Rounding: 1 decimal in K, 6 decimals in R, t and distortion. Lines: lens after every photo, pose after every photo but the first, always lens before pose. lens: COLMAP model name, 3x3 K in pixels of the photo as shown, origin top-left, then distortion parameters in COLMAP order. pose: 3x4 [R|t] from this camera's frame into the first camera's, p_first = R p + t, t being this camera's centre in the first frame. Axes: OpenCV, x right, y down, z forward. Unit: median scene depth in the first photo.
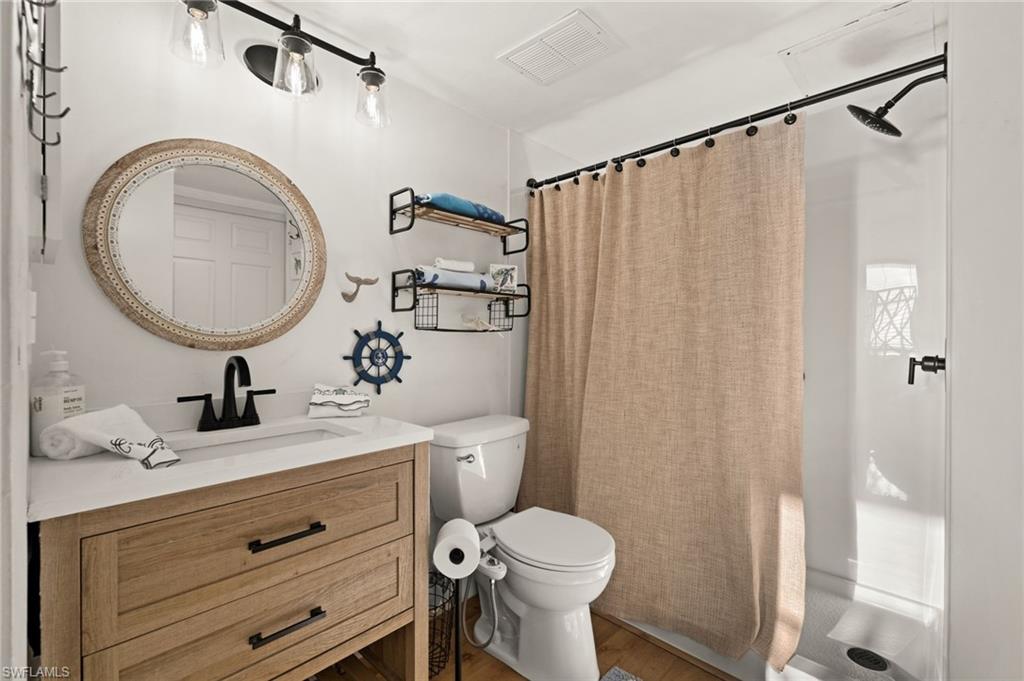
lens RADIAL K [[426.3, 0, 505.8], [0, 426.3, 331.6], [0, 0, 1]] dist [-0.001172, -0.000121]
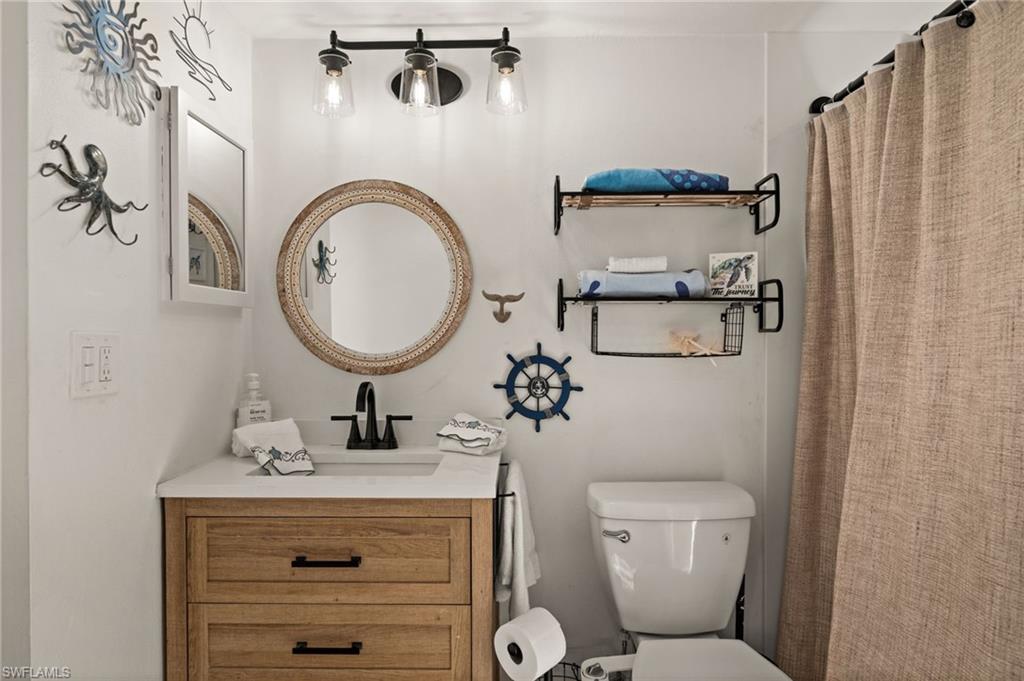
lens RADIAL K [[577.7, 0, 547.8], [0, 577.7, 334.7], [0, 0, 1]] dist [0.000453, 0.000260]
pose [[0.709191, 0.000148, -0.705016, 0.534990], [0.005071, 0.999973, 0.005312, -0.049935], [0.704998, -0.007343, 0.709171, 0.232532]]
